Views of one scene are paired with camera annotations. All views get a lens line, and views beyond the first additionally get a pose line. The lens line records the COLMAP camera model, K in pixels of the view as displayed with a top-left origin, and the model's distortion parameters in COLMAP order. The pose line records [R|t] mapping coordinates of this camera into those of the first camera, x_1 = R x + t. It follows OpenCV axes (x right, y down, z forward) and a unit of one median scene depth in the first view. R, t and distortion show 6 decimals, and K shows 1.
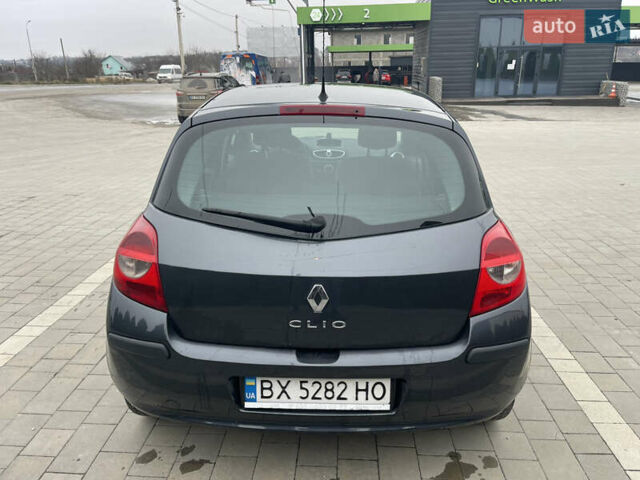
lens RADIAL K [[482.6, 0, 326.2], [0, 482.6, 236.8], [0, 0, 1]] dist [0.055839, -0.048029]
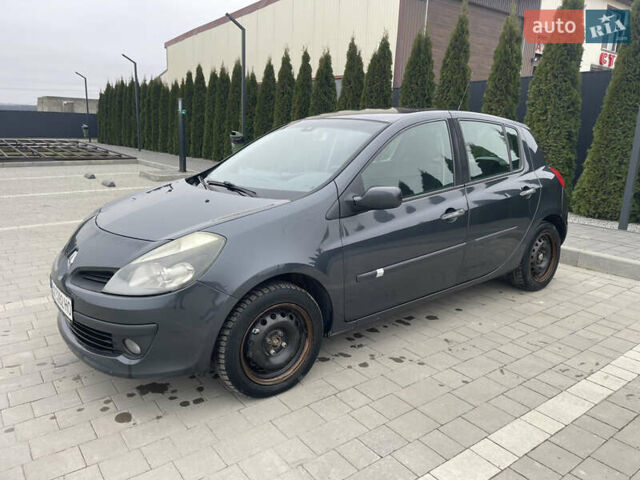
lens RADIAL K [[482.6, 0, 330.0], [0, 482.6, 244.1], [0, 0, 1]] dist [0.055839, -0.048029]
pose [[-0.636627, -0.202661, 0.744067, -0.130028], [0.228867, 0.871730, 0.433252, -0.083090], [-0.736428, 0.446112, -0.508584, 0.270679]]
